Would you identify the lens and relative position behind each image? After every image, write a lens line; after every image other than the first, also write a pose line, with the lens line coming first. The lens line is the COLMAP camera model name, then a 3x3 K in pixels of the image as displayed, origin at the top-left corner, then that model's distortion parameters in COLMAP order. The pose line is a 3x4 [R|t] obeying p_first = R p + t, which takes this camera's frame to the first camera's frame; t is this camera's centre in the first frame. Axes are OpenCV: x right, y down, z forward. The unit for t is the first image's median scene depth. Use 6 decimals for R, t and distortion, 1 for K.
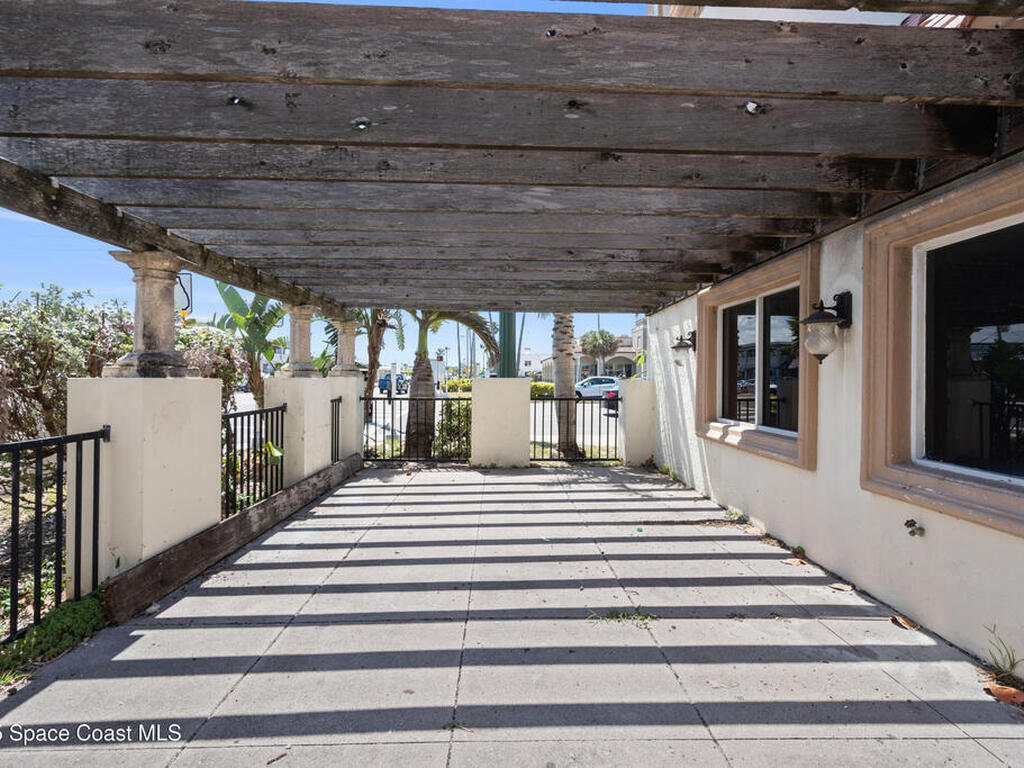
lens RADIAL K [[525.8, 0, 515.5], [0, 525.8, 379.9], [0, 0, 1]] dist [0.001820, 0.000123]
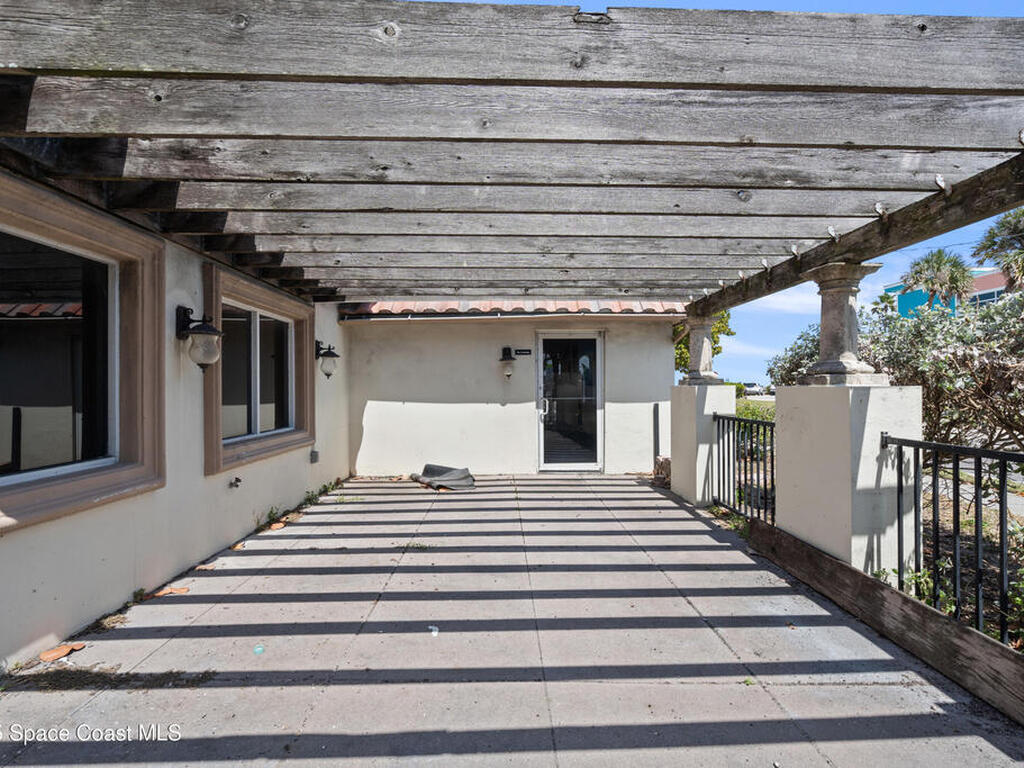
lens RADIAL K [[525.8, 0, 512.8], [0, 525.8, 384.4], [0, 0, 1]] dist [0.001820, 0.000123]
pose [[-0.999950, -0.001069, 0.009925, -0.058197], [-0.001056, 0.999999, 0.001267, -0.007752], [-0.009926, 0.001256, -0.999950, 1.986343]]
